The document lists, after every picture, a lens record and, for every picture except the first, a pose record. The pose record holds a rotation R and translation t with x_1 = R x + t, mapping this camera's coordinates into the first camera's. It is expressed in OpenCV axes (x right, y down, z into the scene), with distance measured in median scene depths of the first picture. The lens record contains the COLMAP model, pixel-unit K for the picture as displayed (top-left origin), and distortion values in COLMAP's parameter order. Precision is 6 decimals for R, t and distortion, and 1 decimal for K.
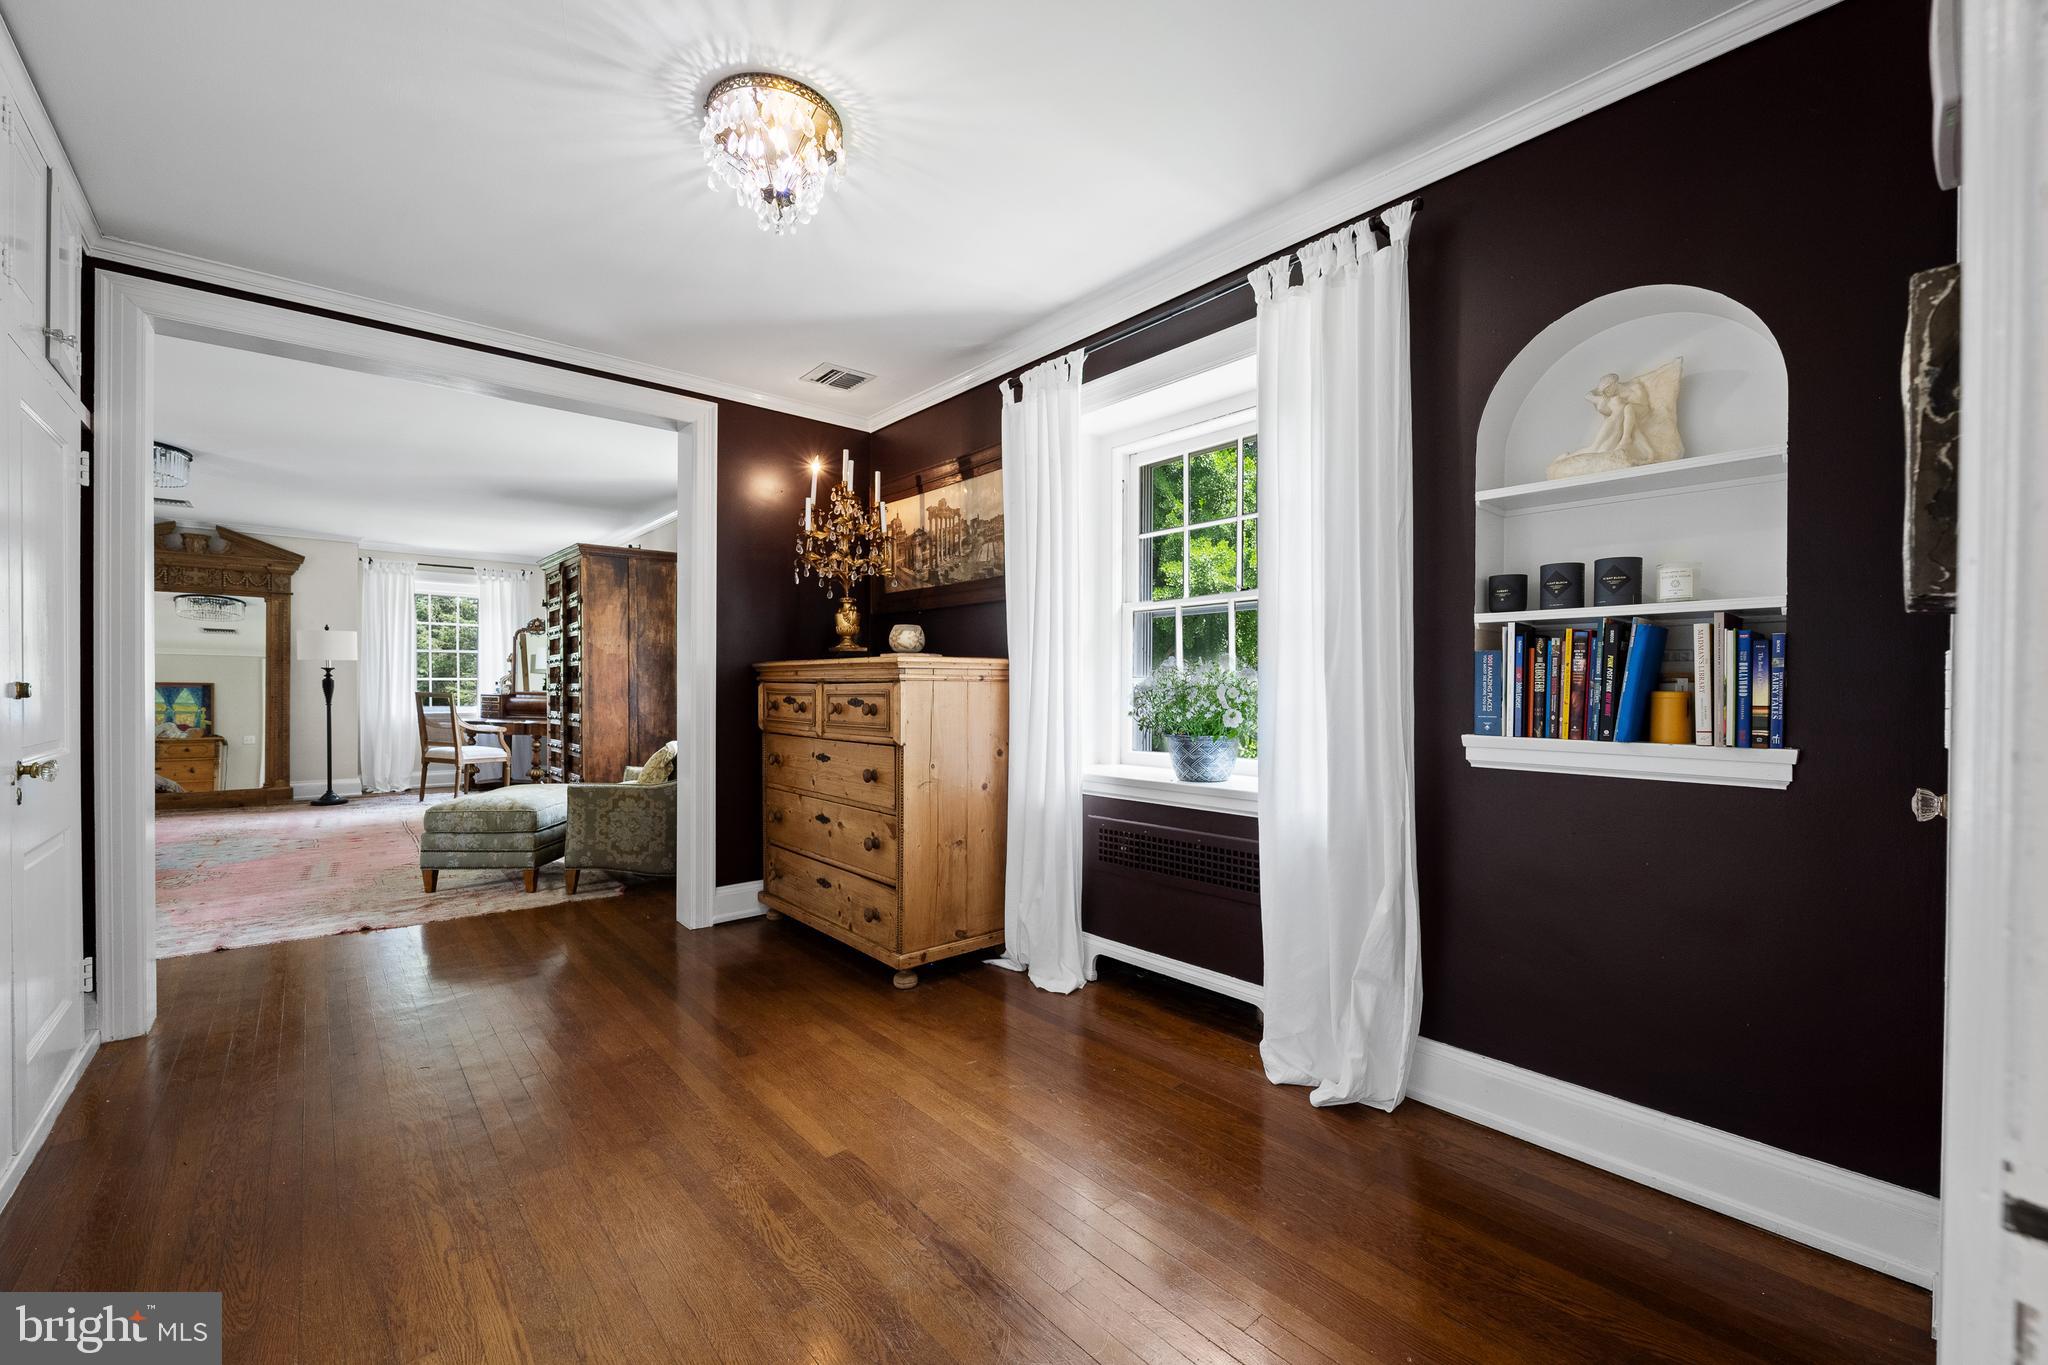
lens RADIAL K [[823.2, 0, 1027.7], [0, 823.2, 690.2], [0, 0, 1]] dist [-0.006112, 0.001165]
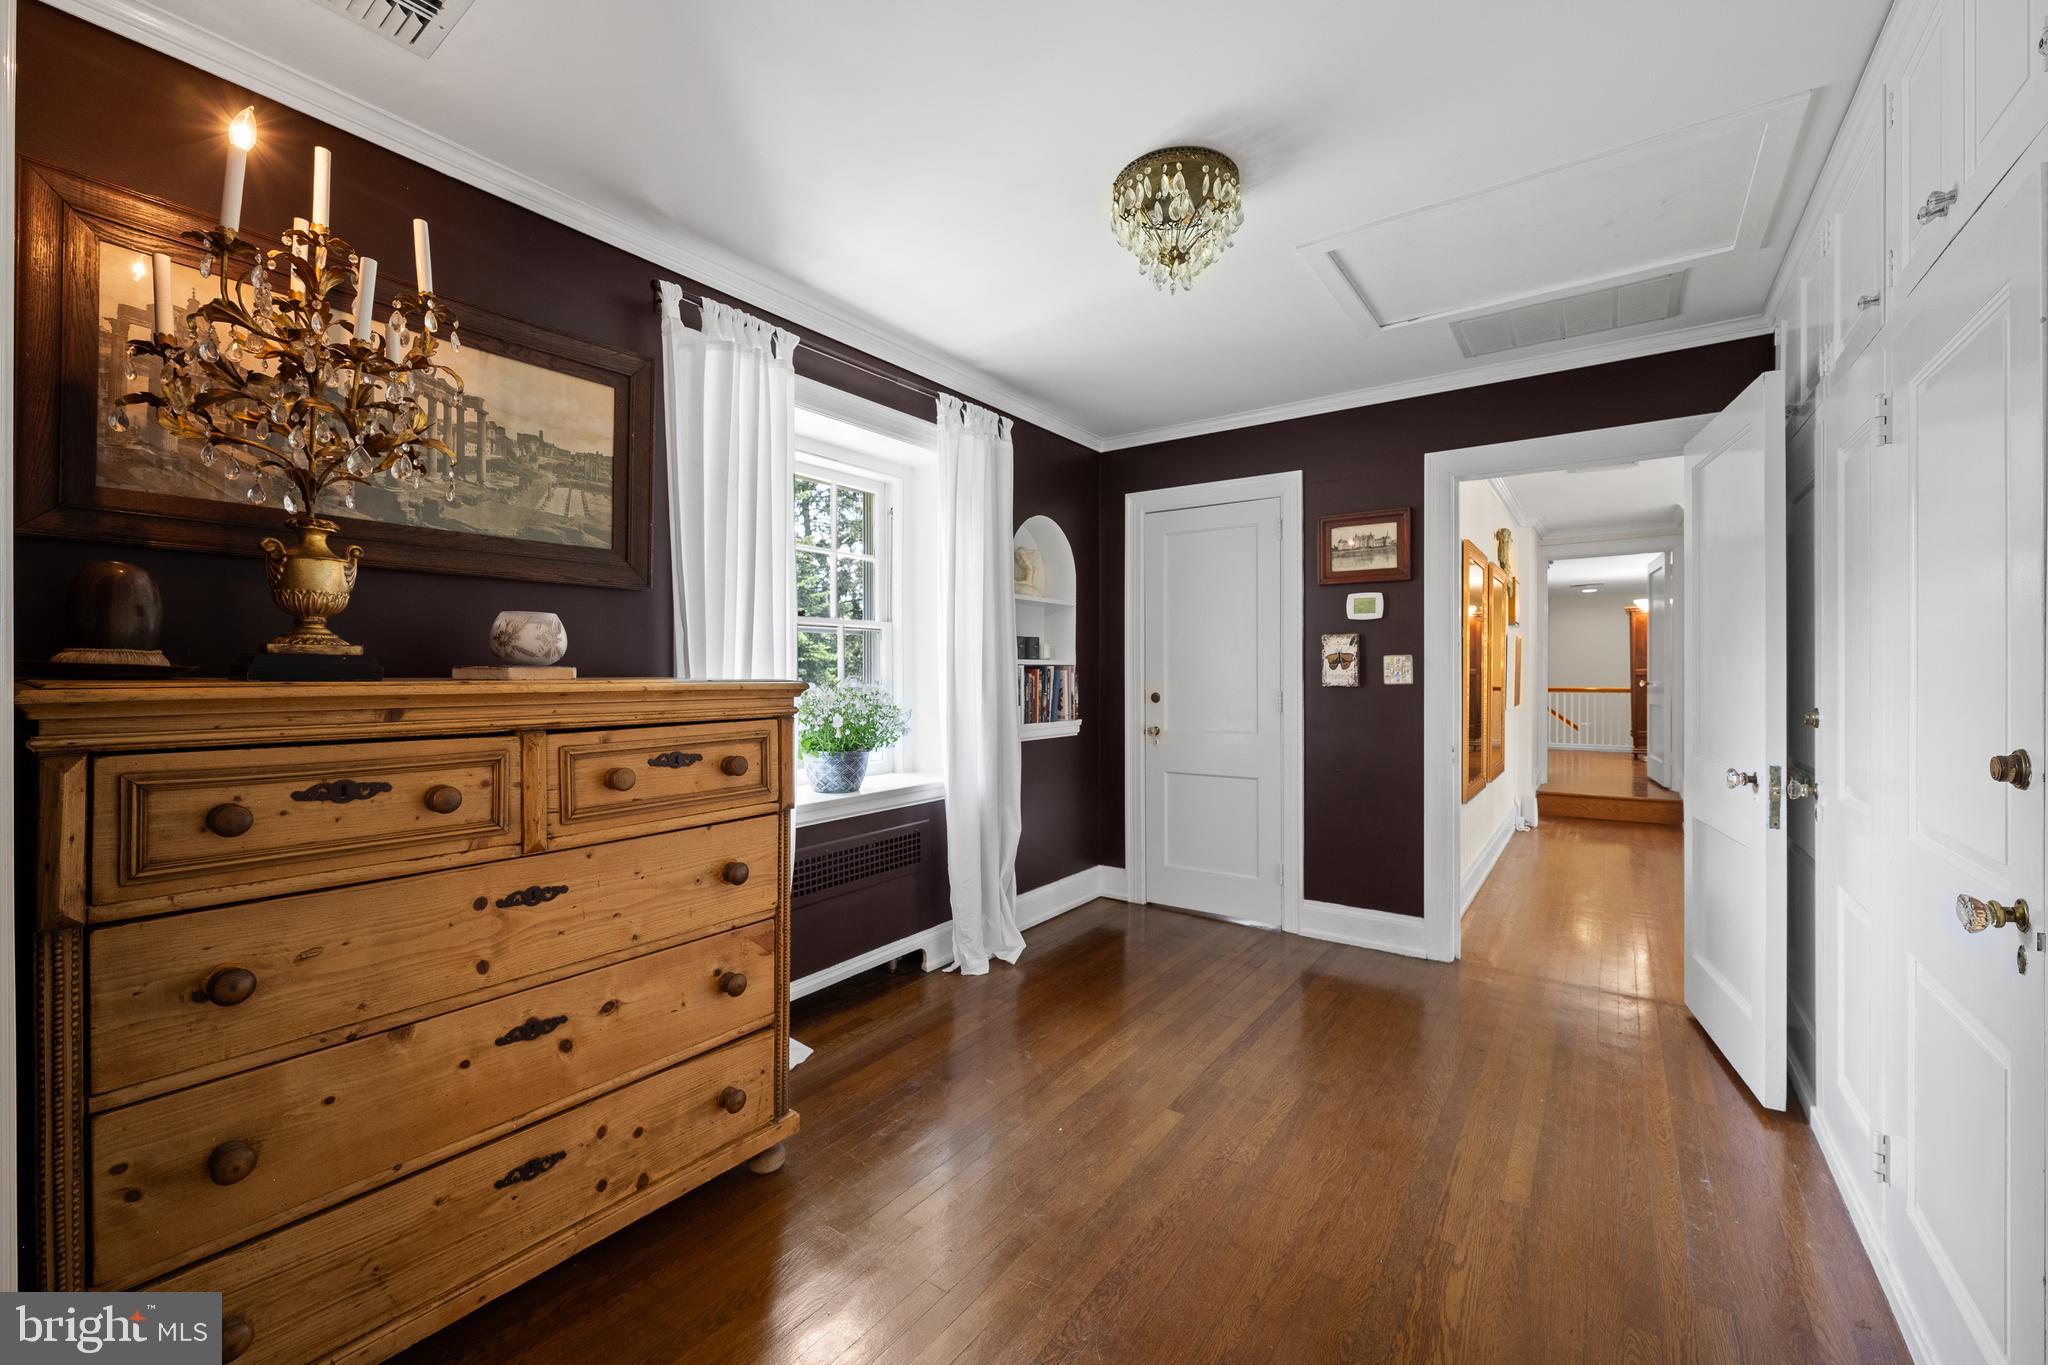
lens RADIAL K [[823.2, 0, 1024.2], [0, 823.2, 674.2], [0, 0, 1]] dist [-0.006112, 0.001165]
pose [[-0.225331, -0.006503, 0.974261, -0.831740], [0.003992, 0.999963, 0.007598, -0.048190], [-0.974274, 0.005602, -0.225297, 0.920483]]
